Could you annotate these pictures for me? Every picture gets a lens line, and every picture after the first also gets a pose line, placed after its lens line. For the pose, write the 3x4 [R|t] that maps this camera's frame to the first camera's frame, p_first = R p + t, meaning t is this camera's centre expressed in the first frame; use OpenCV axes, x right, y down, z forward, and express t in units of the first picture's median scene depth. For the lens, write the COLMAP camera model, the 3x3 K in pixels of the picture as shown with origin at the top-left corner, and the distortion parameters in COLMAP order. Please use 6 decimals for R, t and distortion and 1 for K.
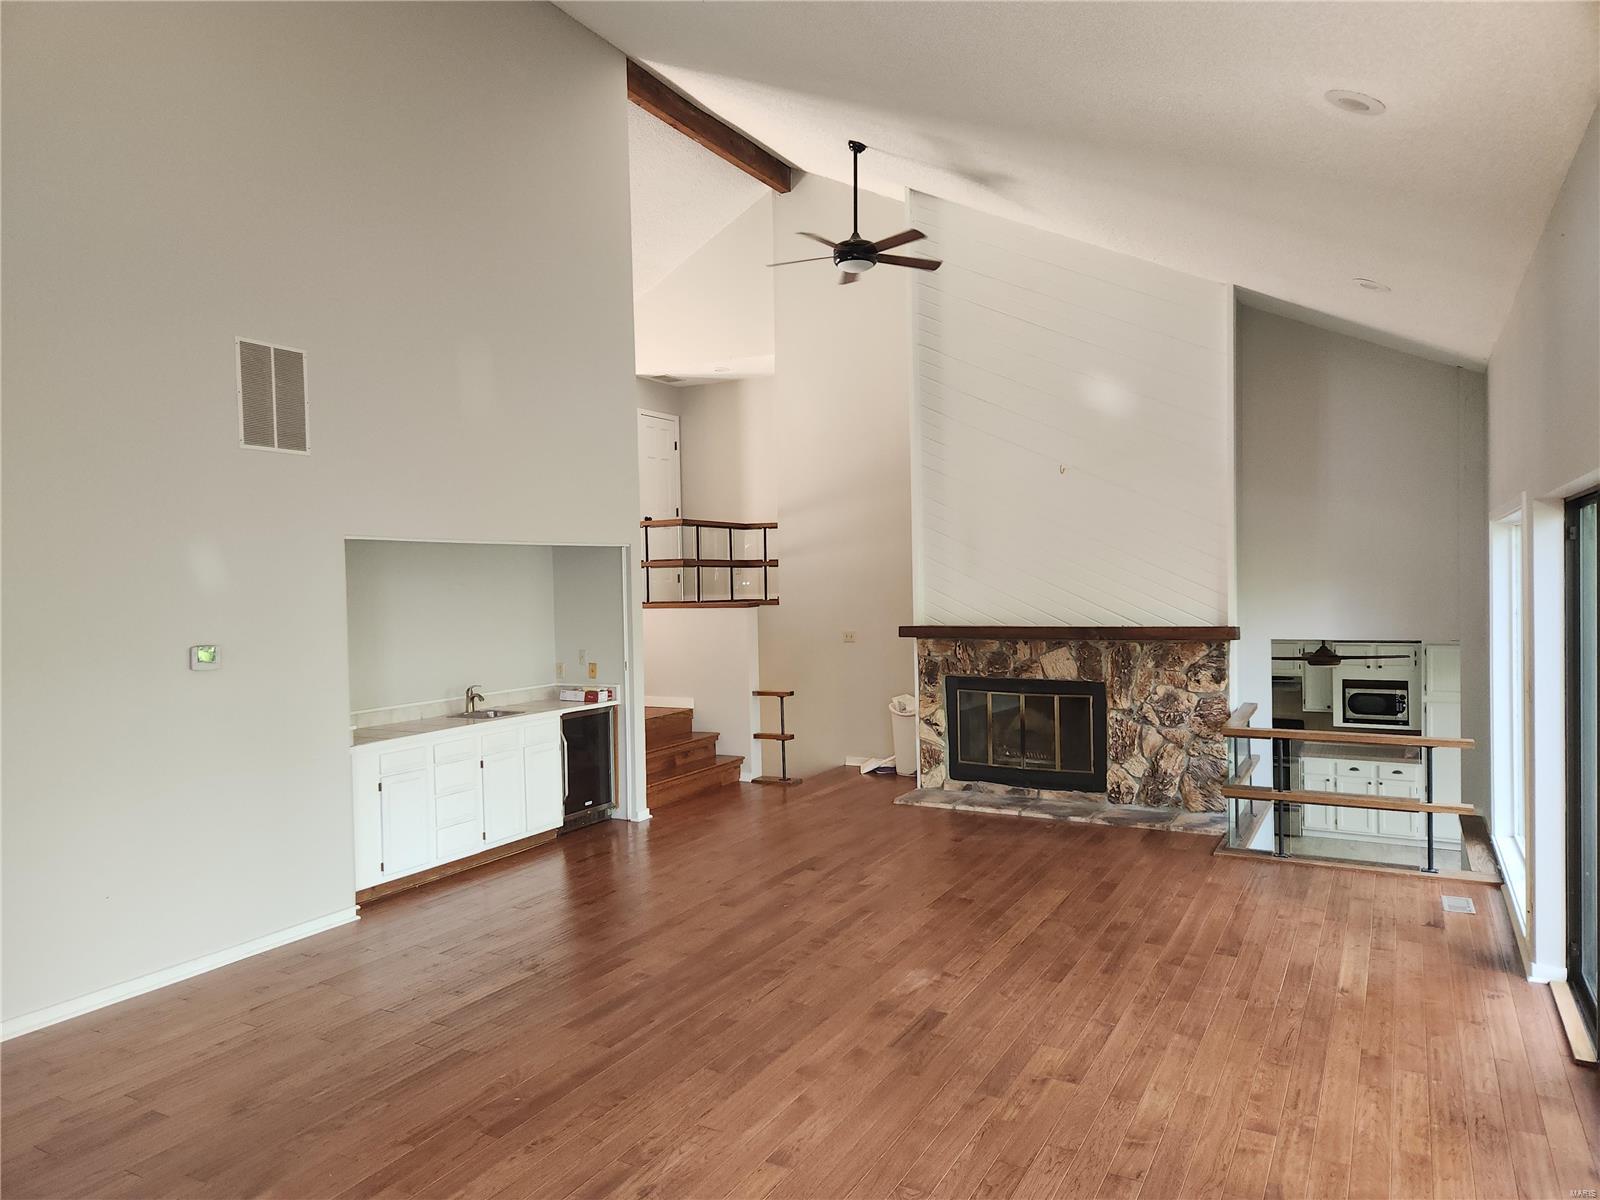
lens RADIAL K [[1081.5, 0, 775.5], [0, 1081.5, 602.4], [0, 0, 1]] dist [0.000601, -0.003468]
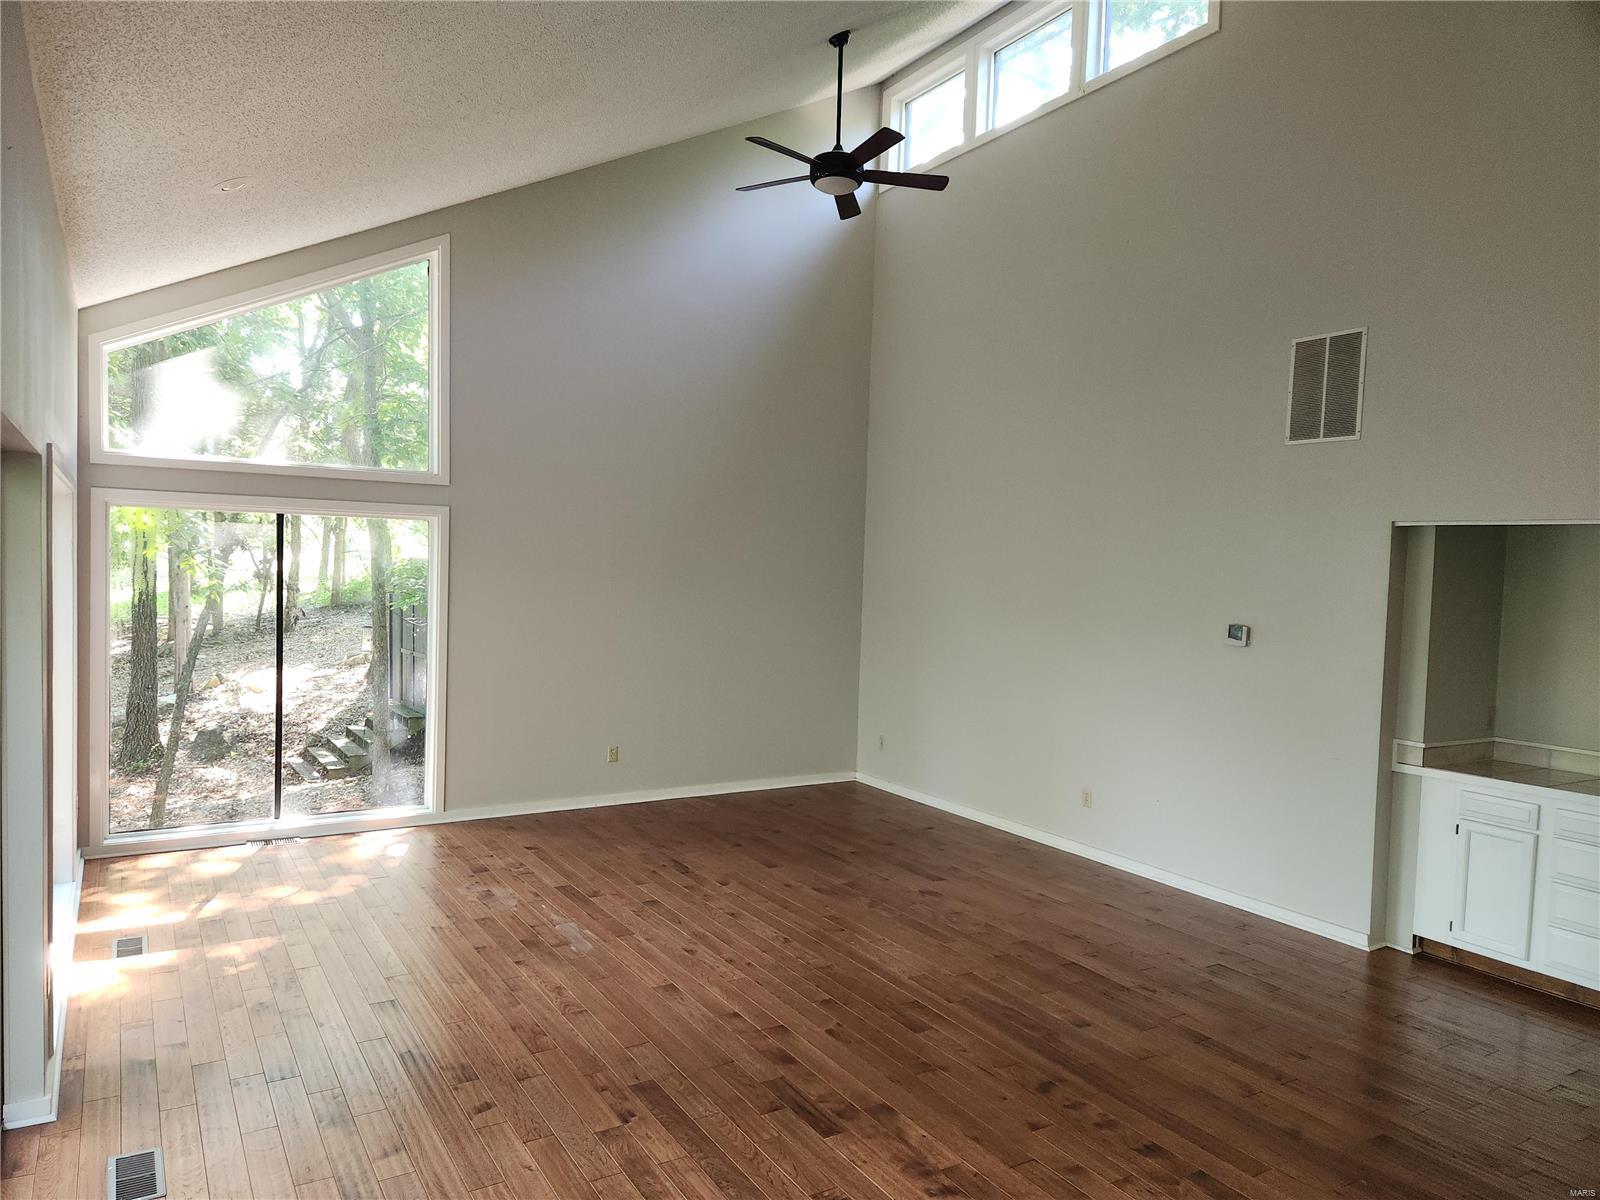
lens RADIAL K [[1081.5, 0, 775.5], [0, 1081.5, 602.4], [0, 0, 1]] dist [0.000601, -0.003468]
pose [[-0.492569, 0.044095, -0.869156, 0.688023], [-0.040640, 0.996461, 0.073585, -0.045670], [0.869324, 0.071568, -0.489034, 1.094881]]
